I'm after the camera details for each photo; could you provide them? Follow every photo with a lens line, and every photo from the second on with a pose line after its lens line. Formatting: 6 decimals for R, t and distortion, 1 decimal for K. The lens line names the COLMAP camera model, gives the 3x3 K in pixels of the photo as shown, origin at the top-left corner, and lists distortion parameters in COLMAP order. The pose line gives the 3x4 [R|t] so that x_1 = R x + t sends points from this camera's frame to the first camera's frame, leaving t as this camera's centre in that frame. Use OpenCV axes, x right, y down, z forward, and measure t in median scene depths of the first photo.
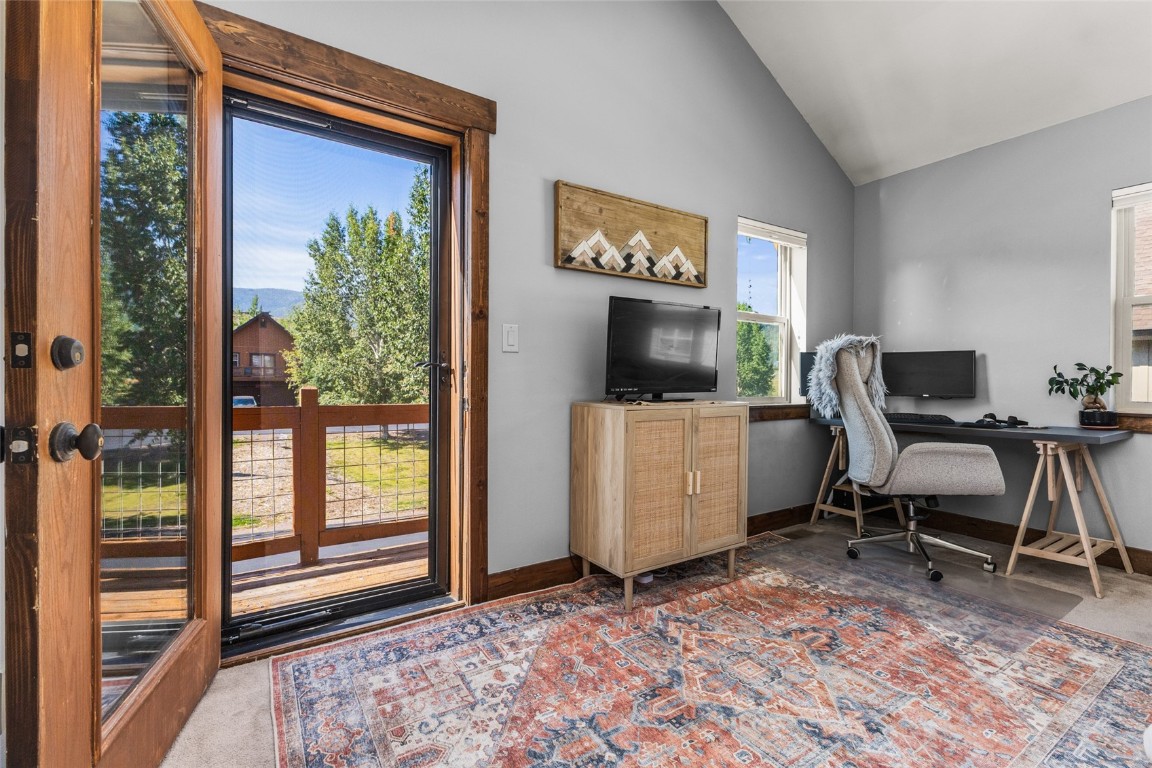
lens RADIAL K [[509.8, 0, 576.0], [0, 509.8, 384.0], [0, 0, 1]] dist [0.009643, -0.000913]
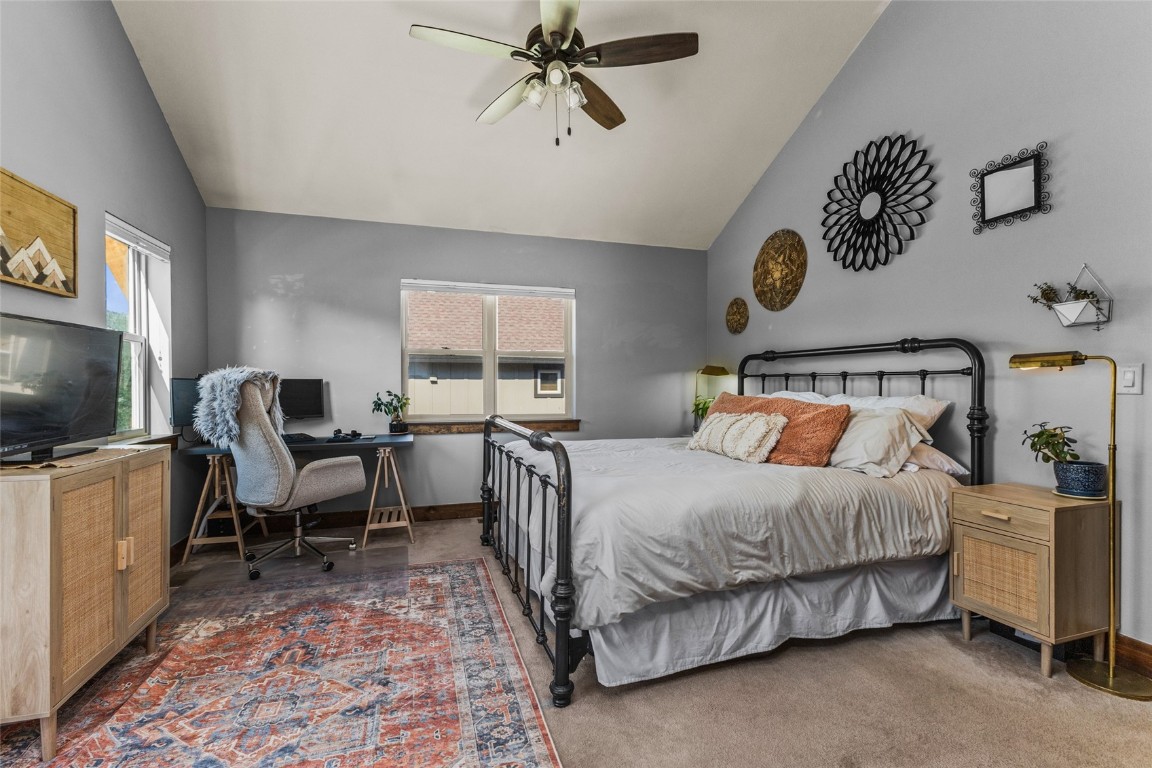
lens RADIAL K [[521.6, 0, 570.8], [0, 521.6, 389.3], [0, 0, 1]] dist [0.011030, -0.000201]
pose [[0.280827, -0.015777, 0.959629, -0.357196], [0.009078, 0.999864, 0.013782, -0.069247], [-0.959715, 0.004841, 0.280932, 0.085348]]
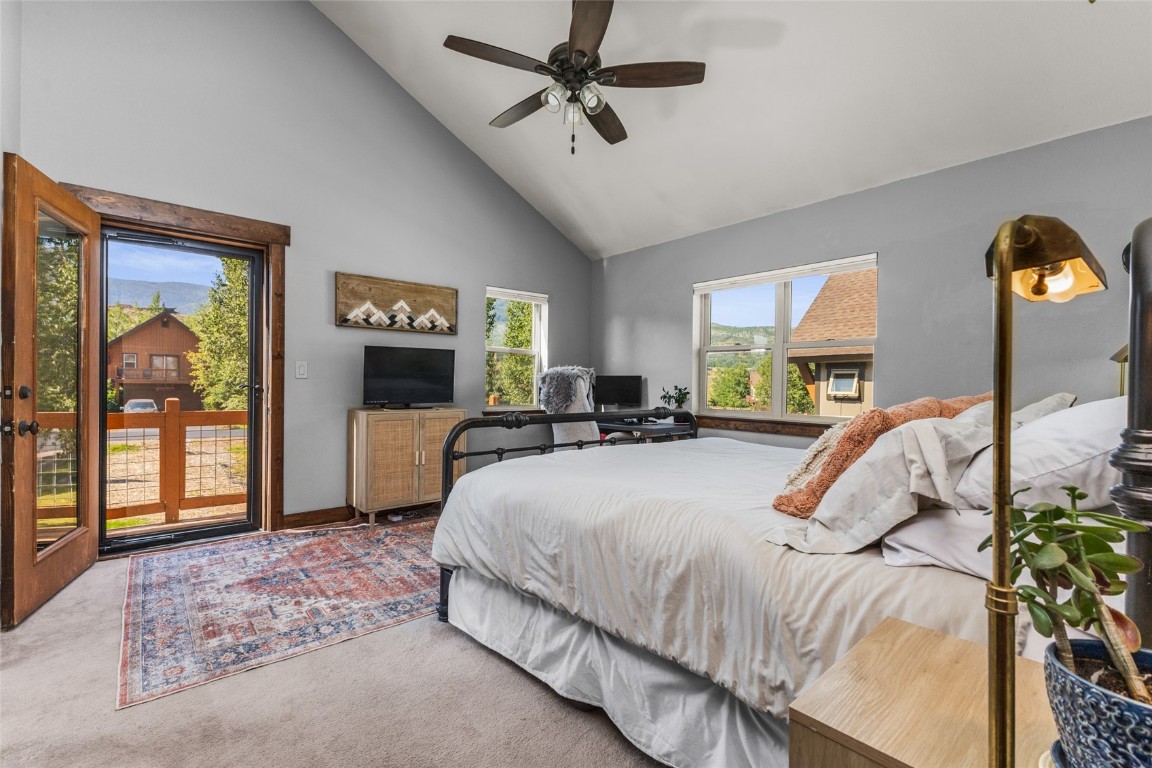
lens RADIAL K [[507.5, 0, 579.7], [0, 507.5, 388.7], [0, 0, 1]] dist [0.009702, -0.000195]
pose [[0.991655, 0.004761, 0.128830, 0.515135], [-0.005052, 0.999985, 0.001932, -0.036370], [-0.128819, -0.002567, 0.991665, -0.686063]]
